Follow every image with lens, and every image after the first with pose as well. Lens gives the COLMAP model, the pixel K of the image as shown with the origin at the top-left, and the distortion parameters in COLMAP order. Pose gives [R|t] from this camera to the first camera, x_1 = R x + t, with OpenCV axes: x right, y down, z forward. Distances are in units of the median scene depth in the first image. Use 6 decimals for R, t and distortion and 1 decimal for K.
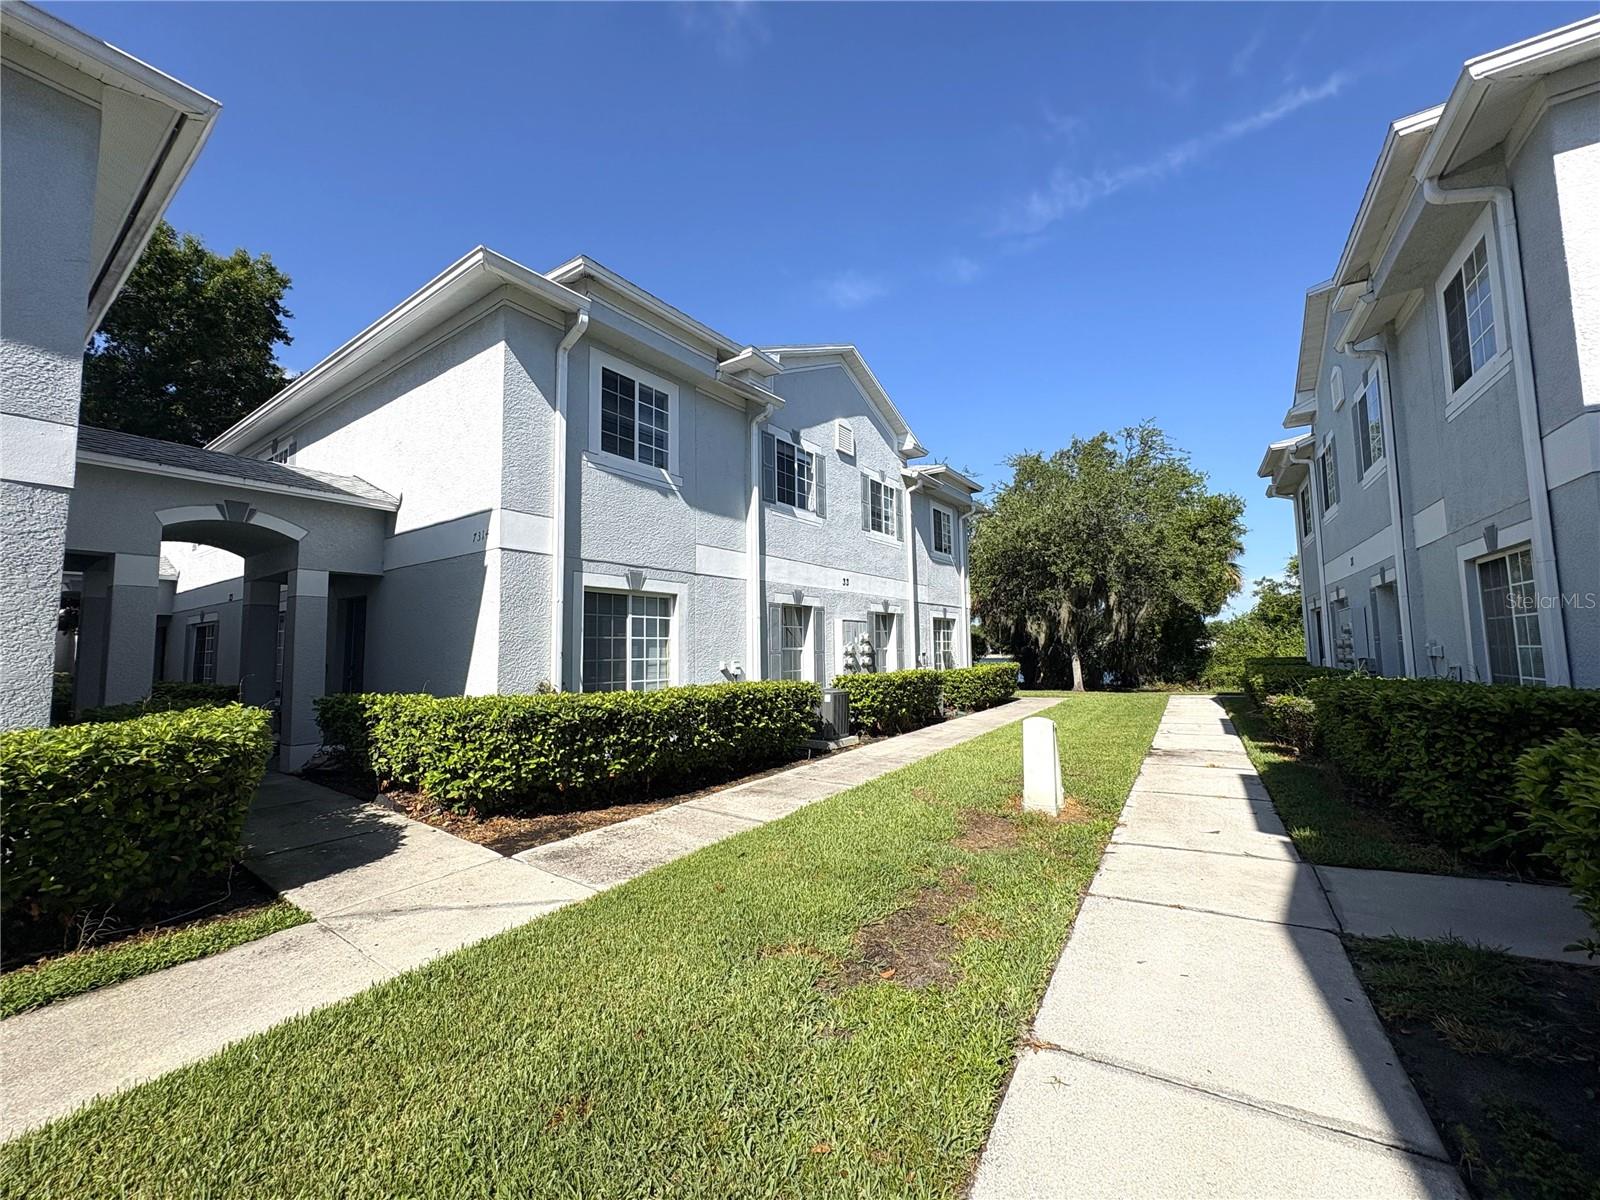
lens RADIAL K [[647.1, 0, 805.4], [0, 647.1, 602.9], [0, 0, 1]] dist [-0.002660, 0.000587]
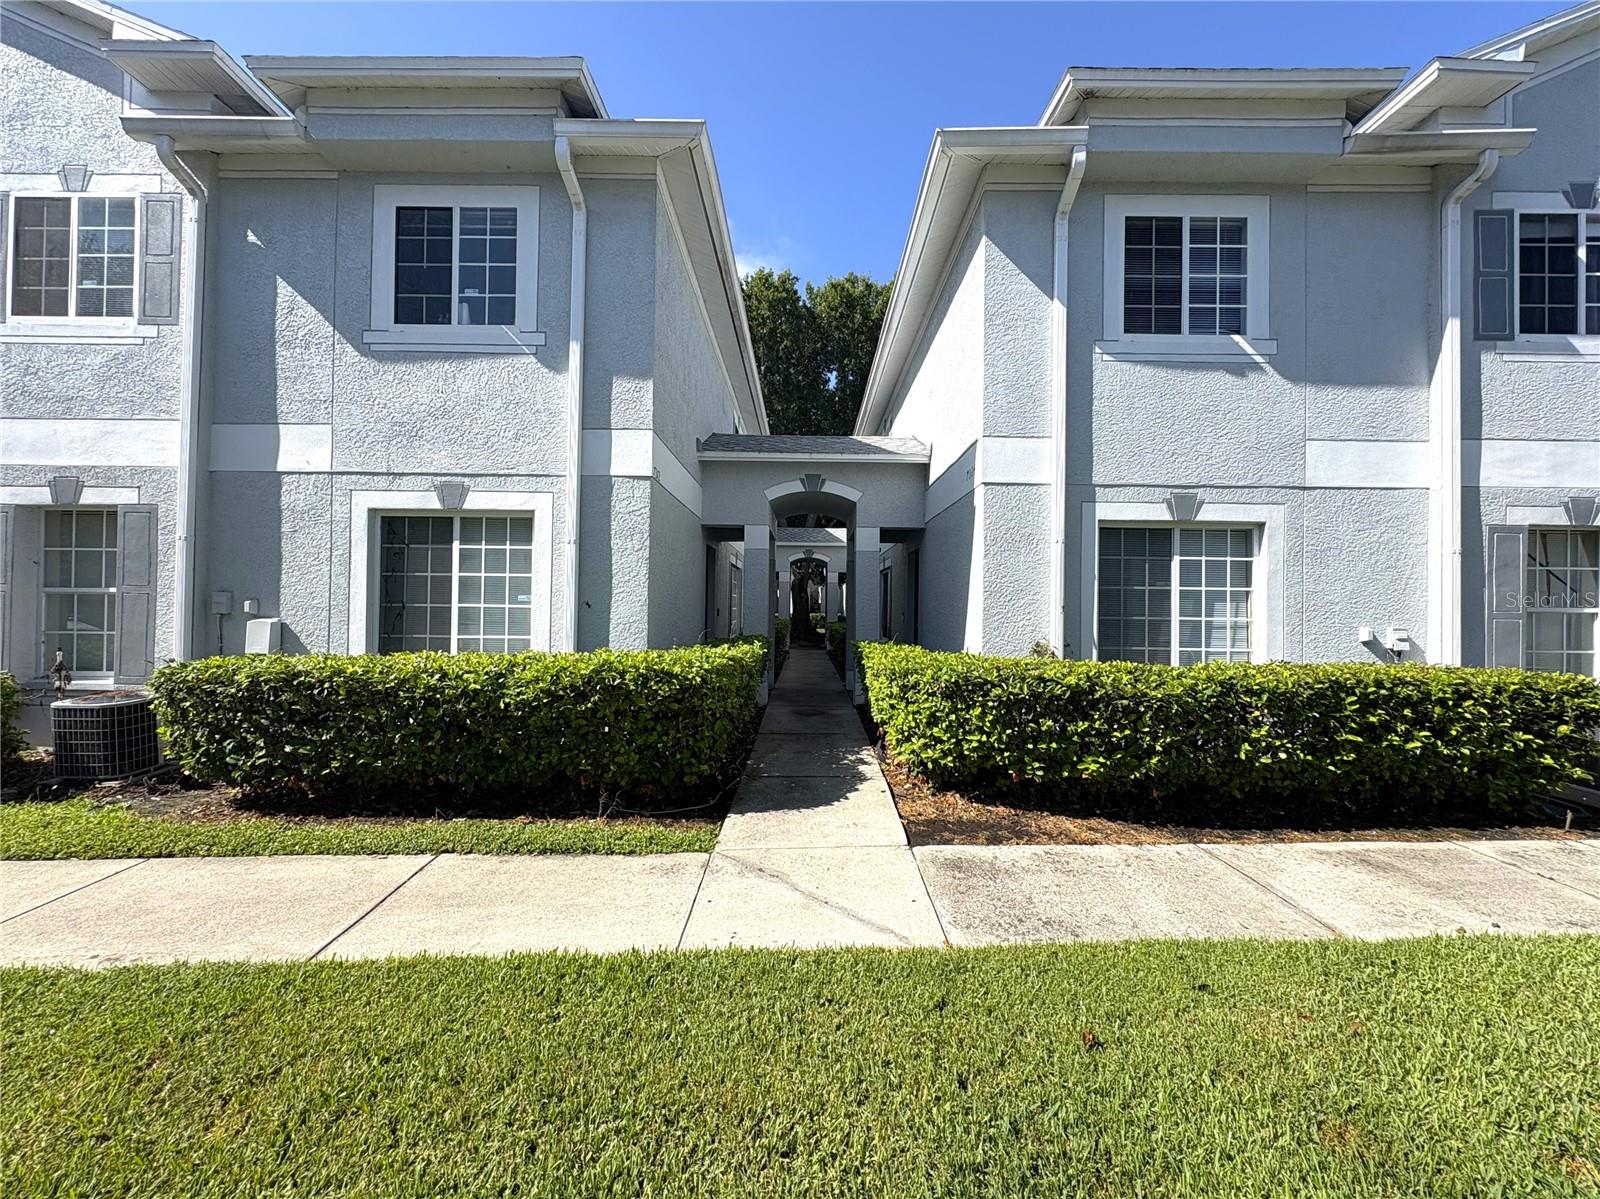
lens RADIAL K [[647.1, 0, 805.4], [0, 647.1, 602.4], [0, 0, 1]] dist [-0.002660, 0.000587]
pose [[0.562544, 0.017057, -0.826591, 0.096050], [0.041179, 0.997968, 0.048618, 0.019236], [0.825741, -0.061388, 0.560699, 0.277324]]
